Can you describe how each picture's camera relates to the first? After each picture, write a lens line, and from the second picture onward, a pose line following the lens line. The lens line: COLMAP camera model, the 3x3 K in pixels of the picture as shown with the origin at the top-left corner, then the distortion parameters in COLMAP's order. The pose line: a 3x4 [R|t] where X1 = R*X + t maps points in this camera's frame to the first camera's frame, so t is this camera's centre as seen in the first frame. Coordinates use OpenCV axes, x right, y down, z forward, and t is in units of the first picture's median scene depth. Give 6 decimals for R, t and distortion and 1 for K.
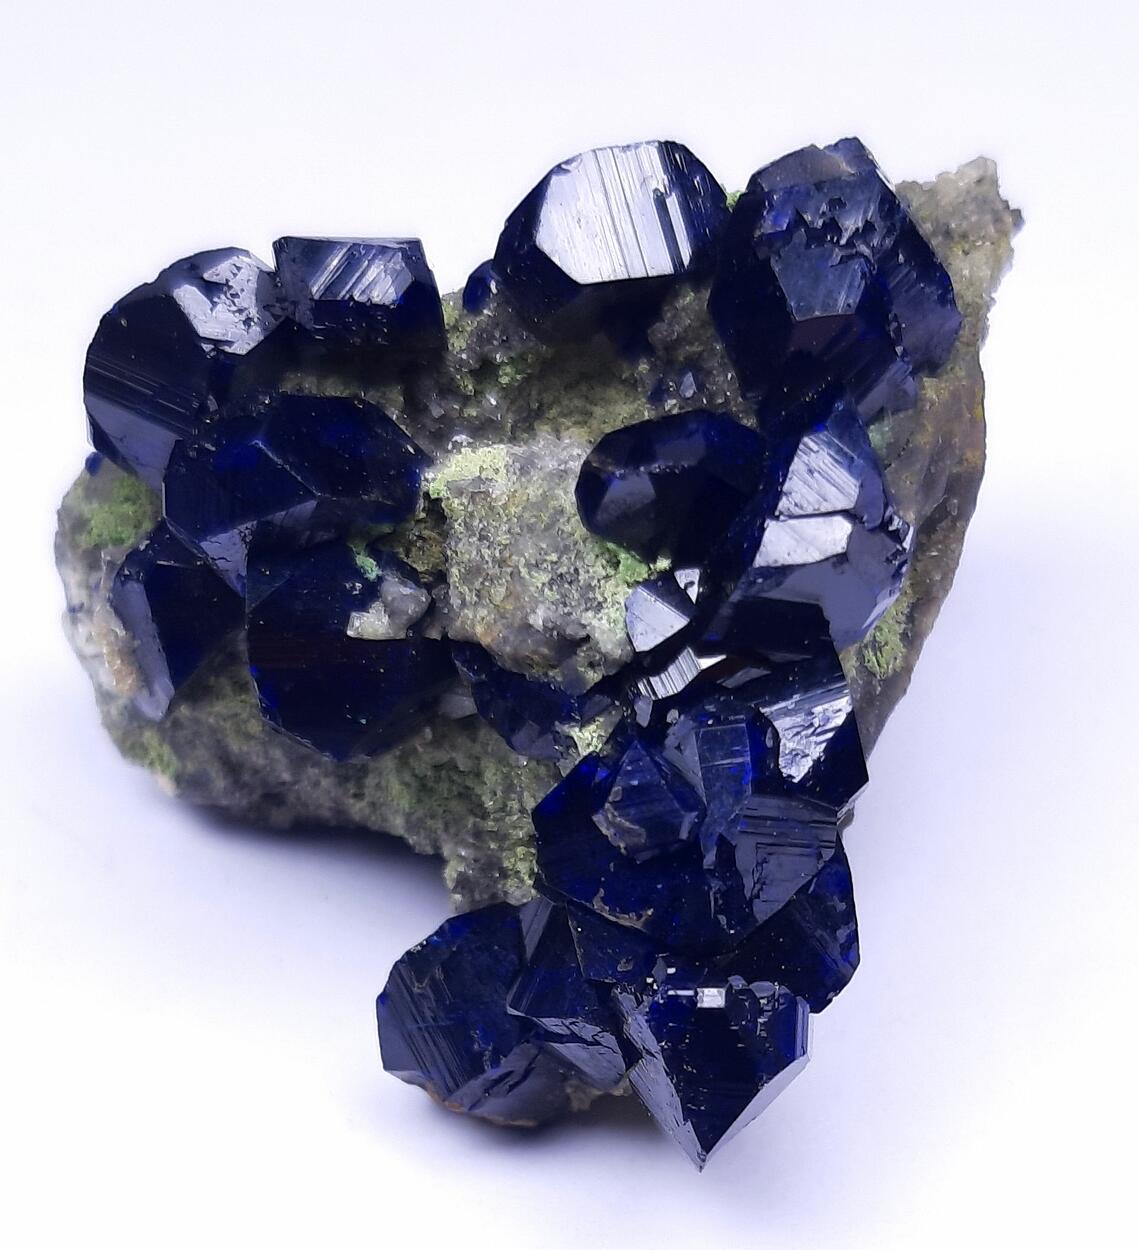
lens RADIAL K [[1182.0, 0, 569.5], [0, 1182.0, 625.0], [0, 0, 1]] dist [0.008948, -0.136387]
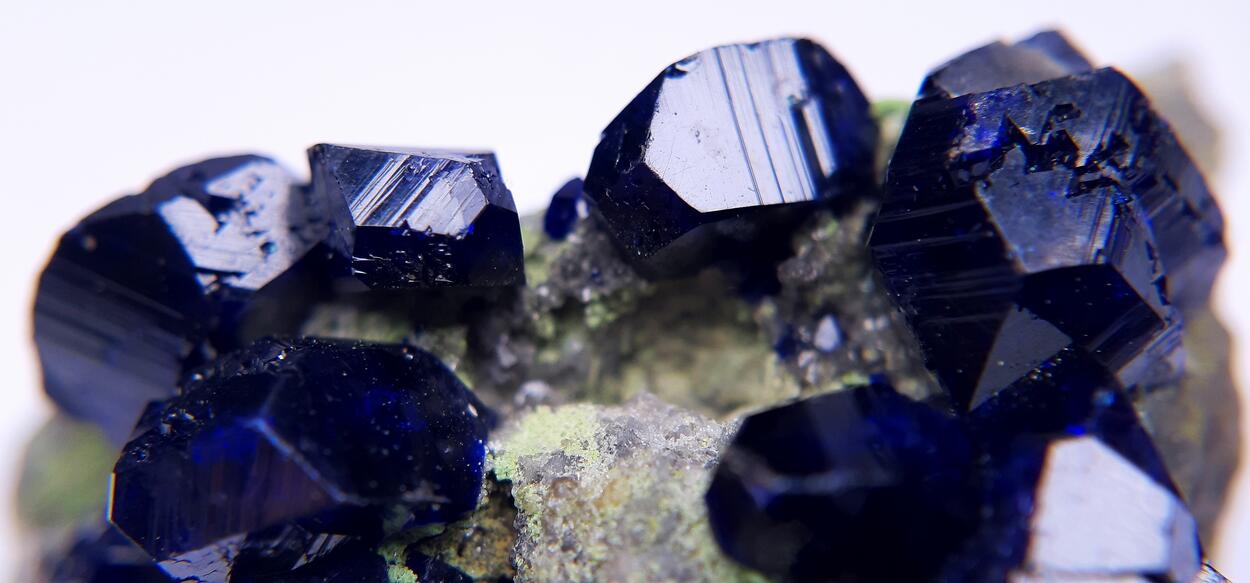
lens RADIAL K [[1229.9, 0, 625.0], [0, 1229.9, 291.5], [0, 0, 1]] dist [0.321295, -0.006615]
pose [[0.999839, 0.017848, -0.002091, -0.036466], [-0.017910, 0.980229, -0.197053, -0.071784], [-0.001468, 0.197059, 0.980391, 0.199924]]
